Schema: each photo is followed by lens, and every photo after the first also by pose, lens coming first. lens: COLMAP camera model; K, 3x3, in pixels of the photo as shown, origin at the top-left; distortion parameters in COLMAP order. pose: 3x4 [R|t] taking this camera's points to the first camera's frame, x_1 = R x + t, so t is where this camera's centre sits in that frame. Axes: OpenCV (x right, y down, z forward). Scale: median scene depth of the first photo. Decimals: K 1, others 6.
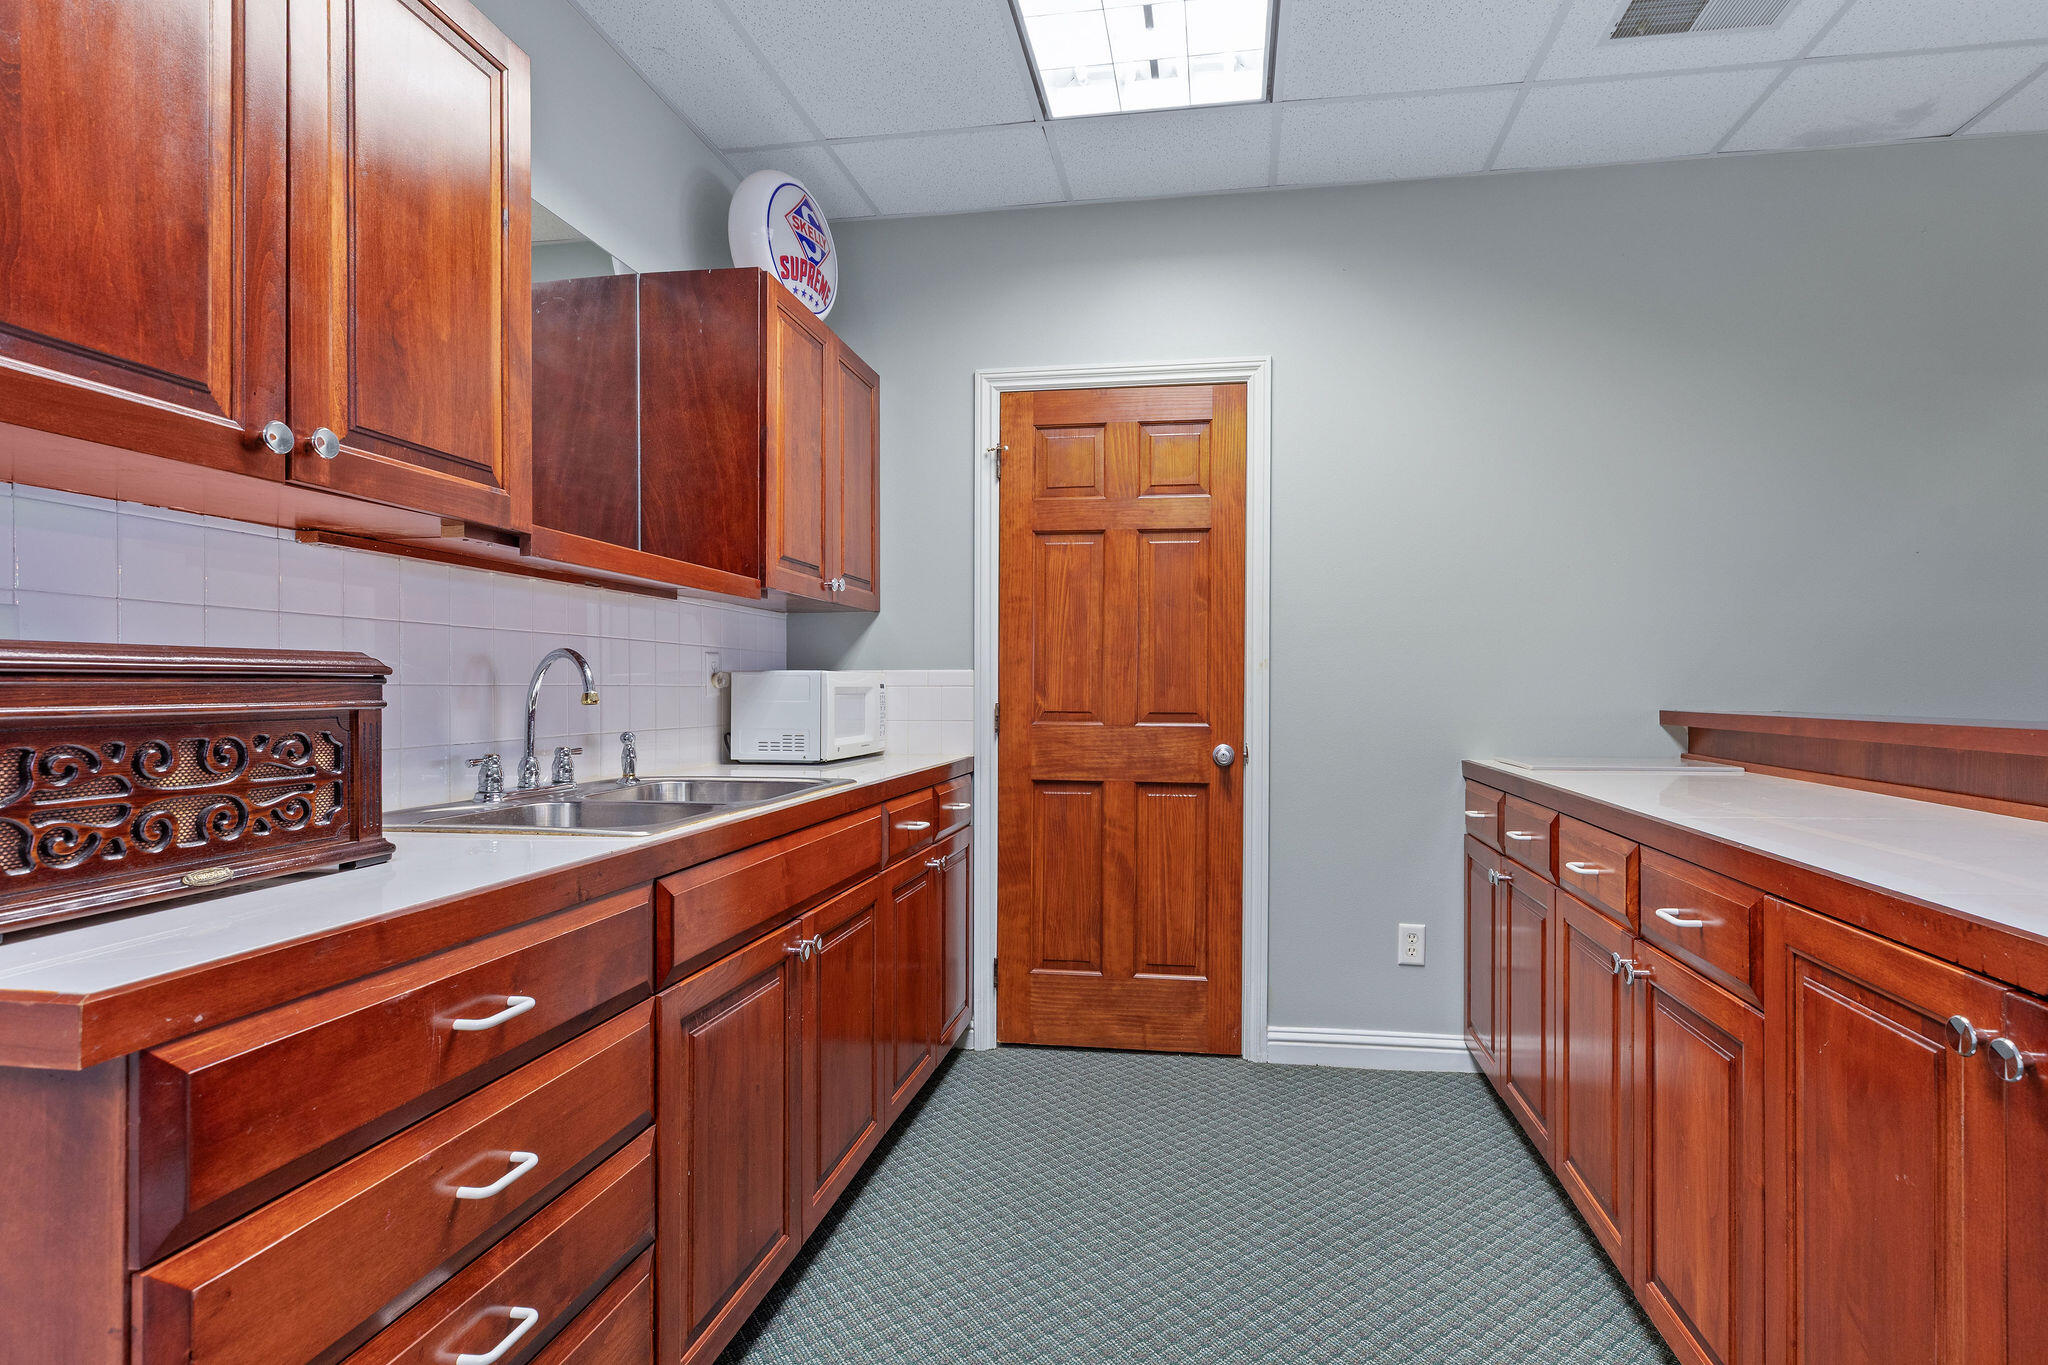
lens RADIAL K [[938.4, 0, 1062.1], [0, 938.4, 678.9], [0, 0, 1]] dist [-0.001256, -0.000146]
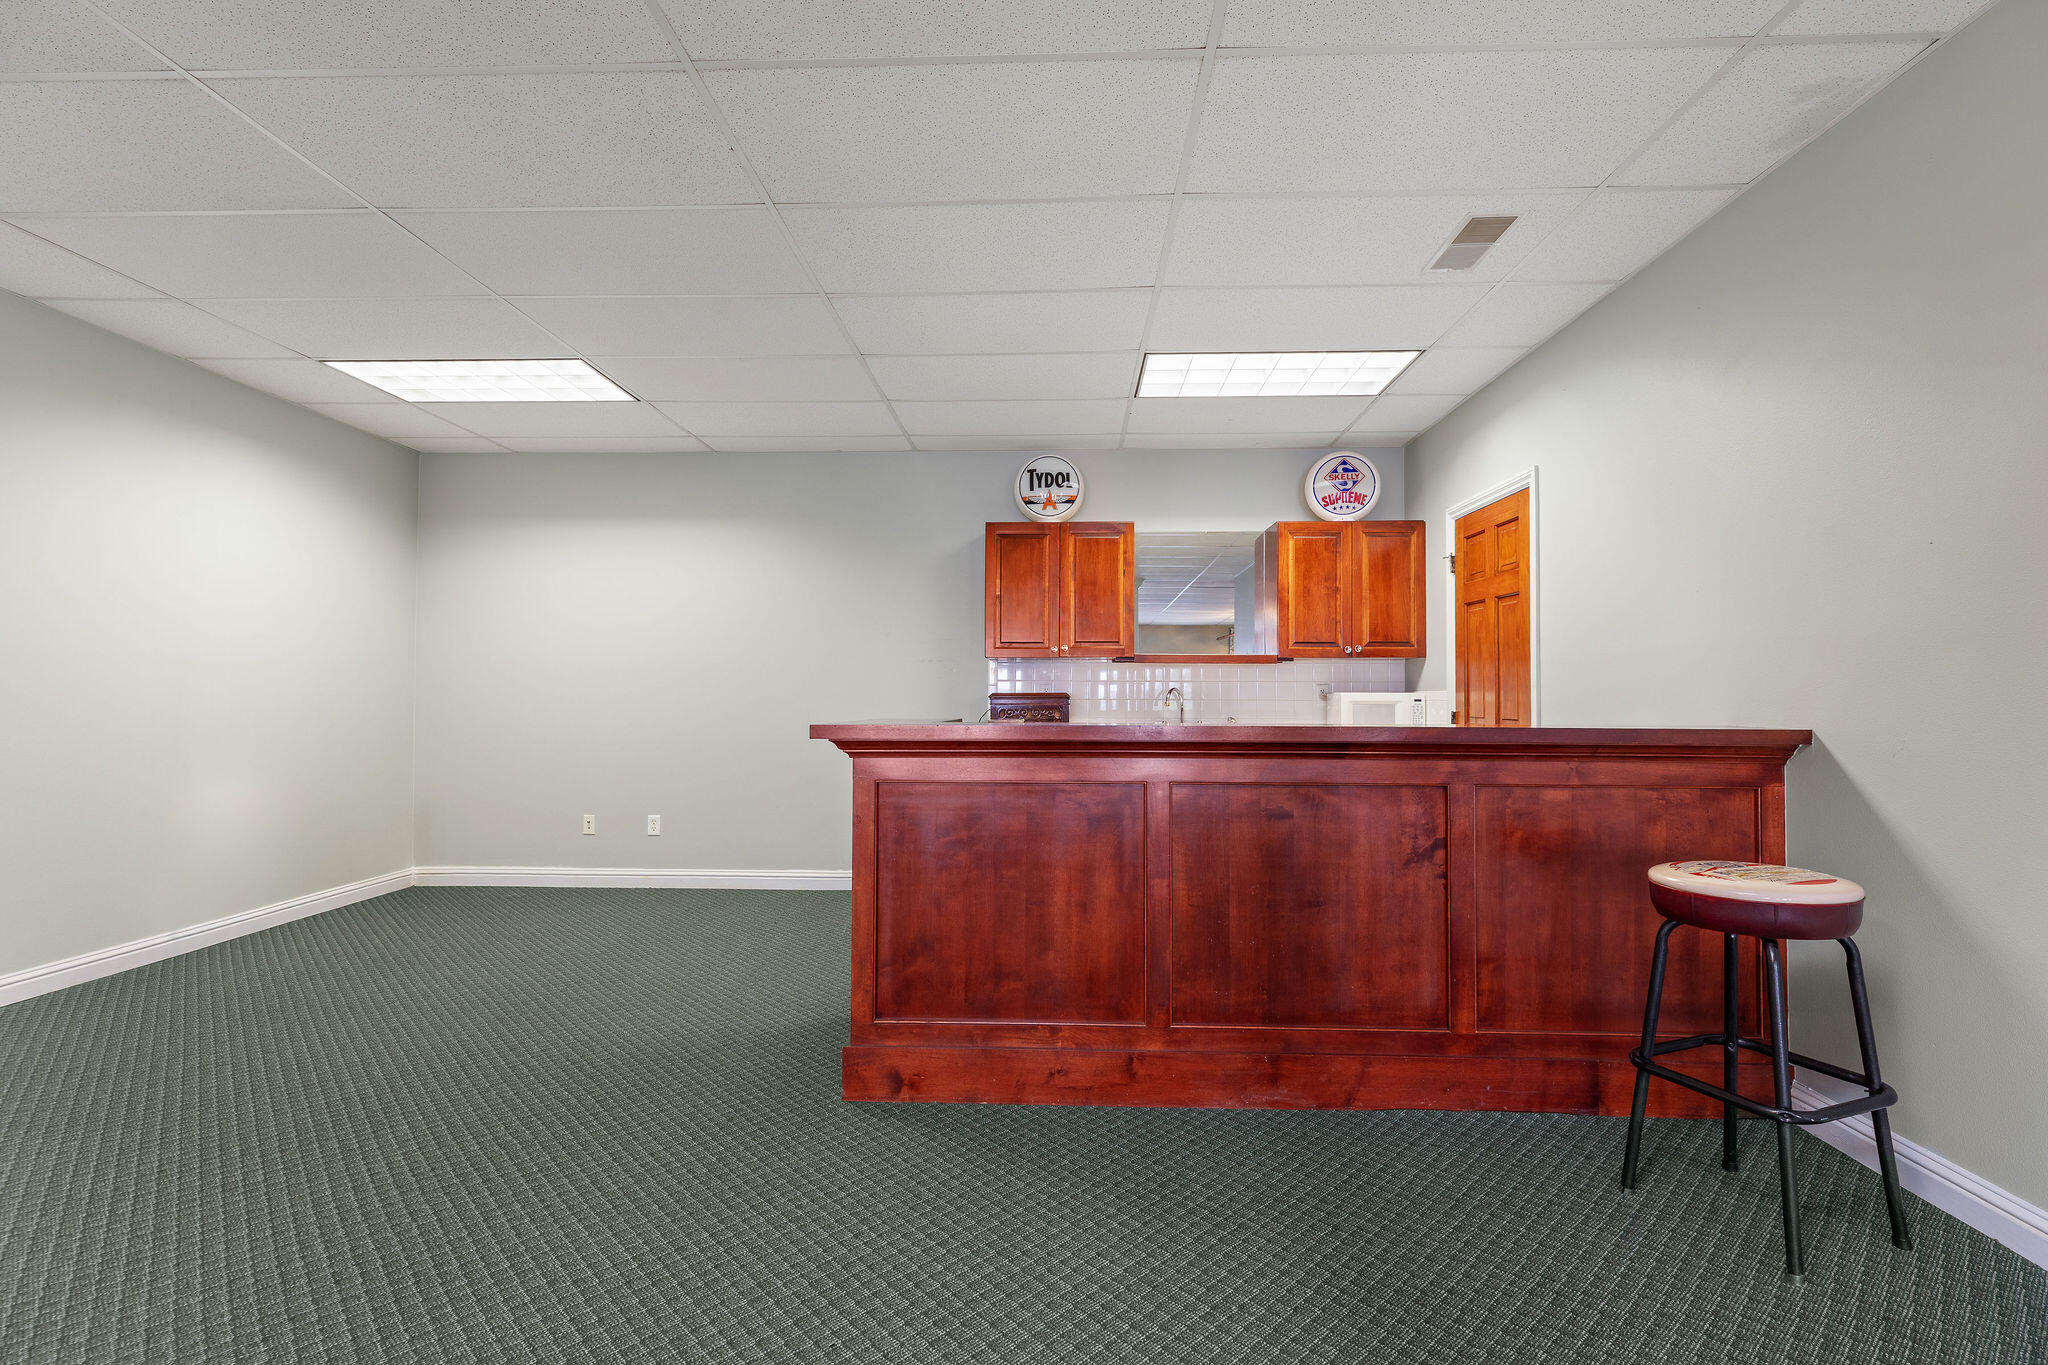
lens RADIAL K [[938.4, 0, 1062.1], [0, 938.4, 678.9], [0, 0, 1]] dist [-0.001256, -0.000146]
pose [[0.132148, -0.015704, -0.991106, 1.614128], [0.004291, 0.999874, -0.015271, -0.009951], [0.991221, -0.002235, 0.132199, 0.126666]]
